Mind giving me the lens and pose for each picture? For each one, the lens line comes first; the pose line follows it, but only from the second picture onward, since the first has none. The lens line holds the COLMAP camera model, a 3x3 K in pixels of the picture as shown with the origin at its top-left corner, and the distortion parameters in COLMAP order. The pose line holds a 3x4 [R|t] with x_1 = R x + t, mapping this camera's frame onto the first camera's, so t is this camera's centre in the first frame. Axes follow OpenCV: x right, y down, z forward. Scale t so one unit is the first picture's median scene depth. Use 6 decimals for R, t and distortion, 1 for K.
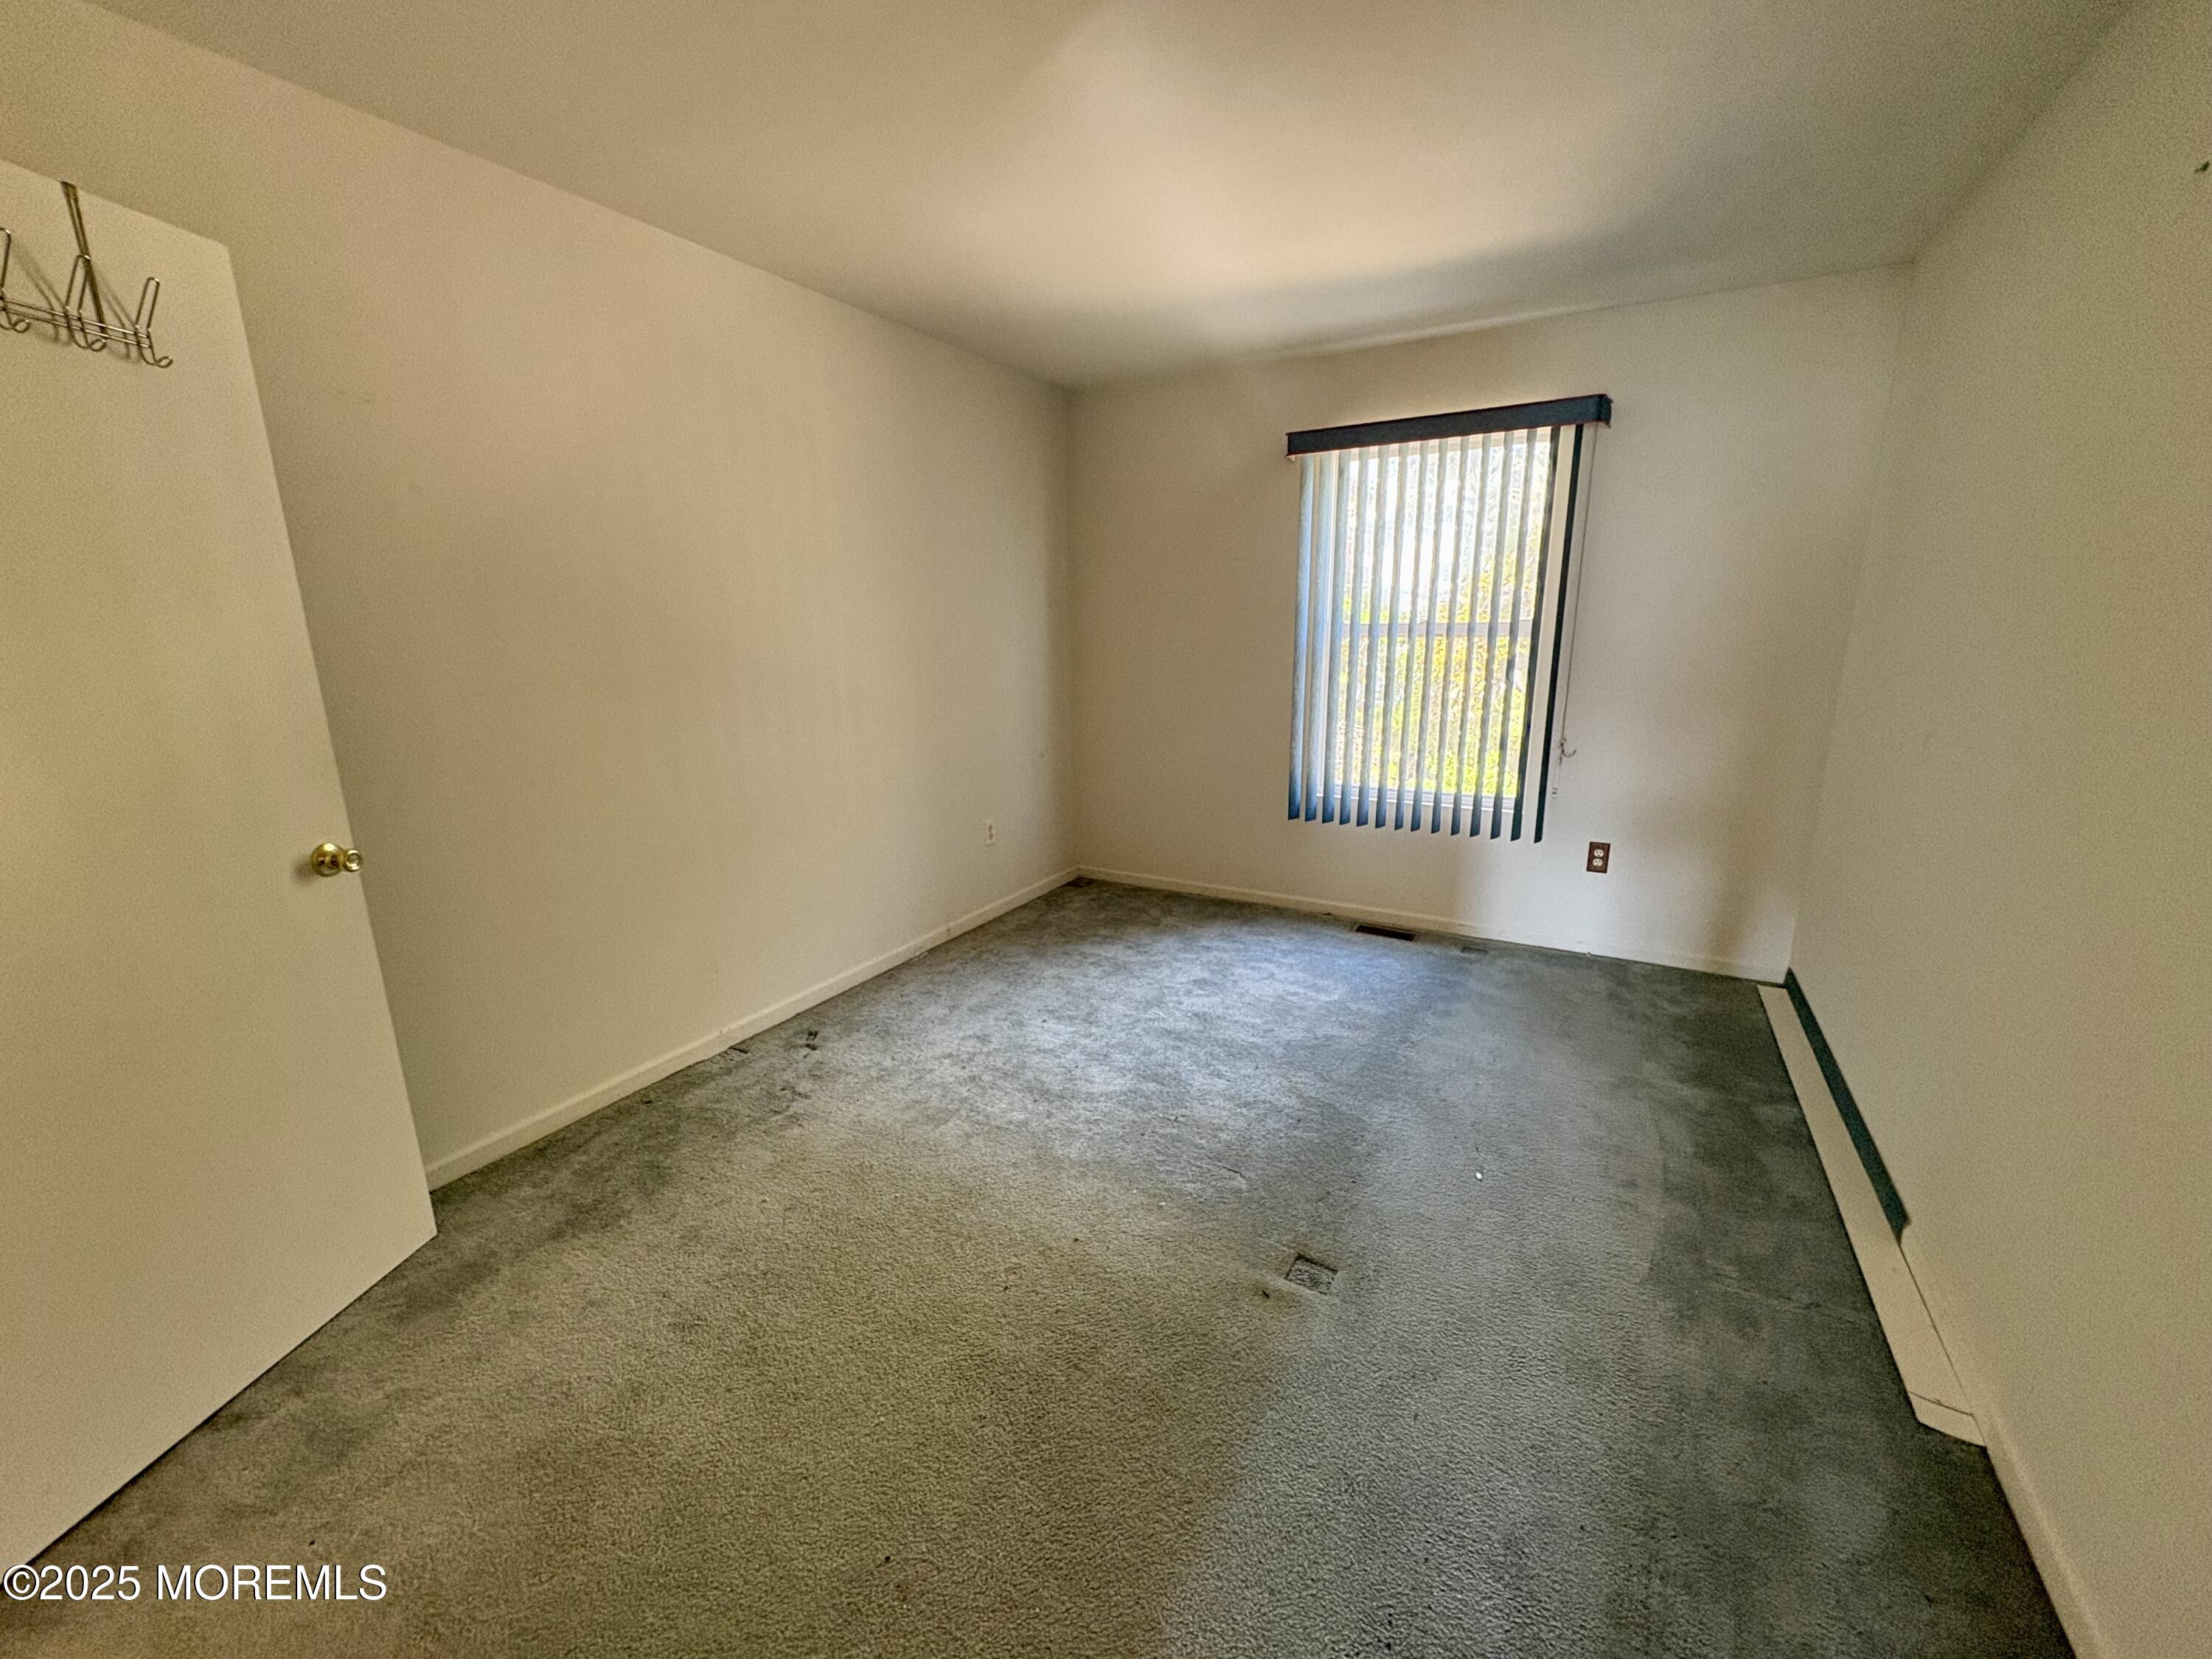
lens RADIAL K [[886.3, 0, 1106.9], [0, 886.3, 823.8], [0, 0, 1]] dist [0.003899, 0.000031]
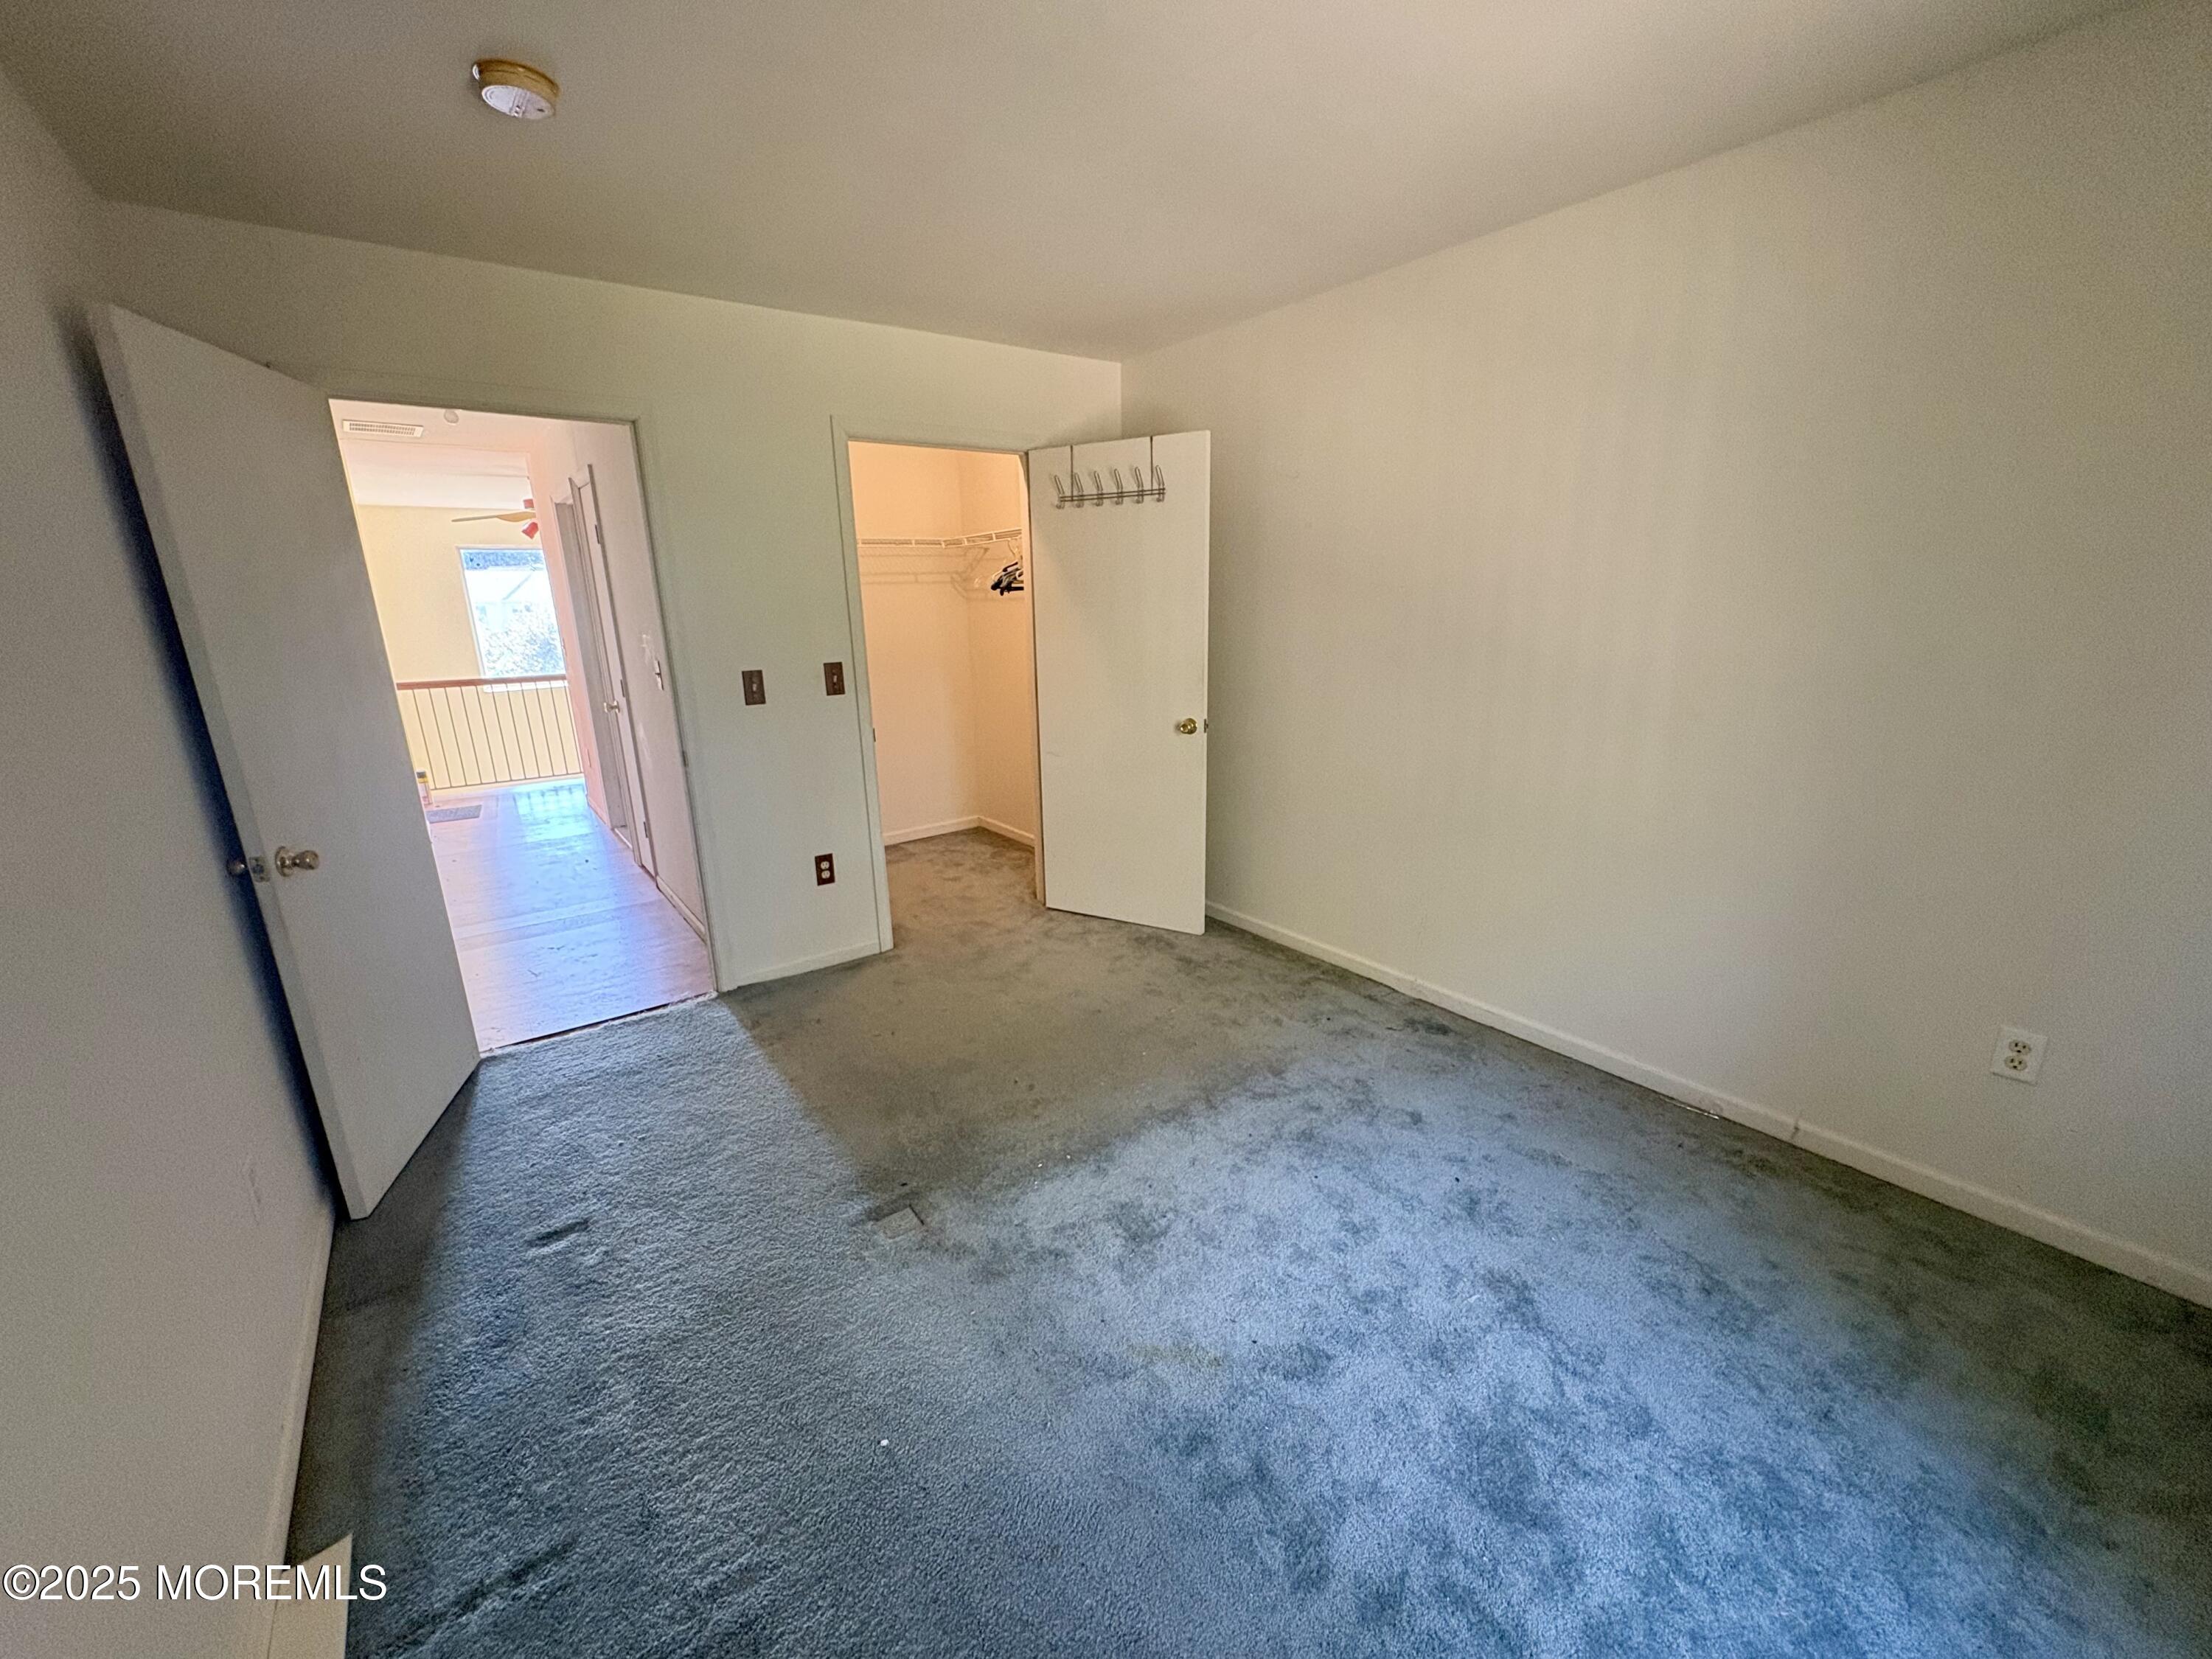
lens RADIAL K [[886.3, 0, 1107.2], [0, 886.3, 836.7], [0, 0, 1]] dist [0.003899, 0.000031]
pose [[-0.398503, 0.256158, -0.880669, 0.633814], [-0.187919, 0.917031, 0.351768, -0.242497], [0.897709, 0.305675, -0.317303, 0.920829]]
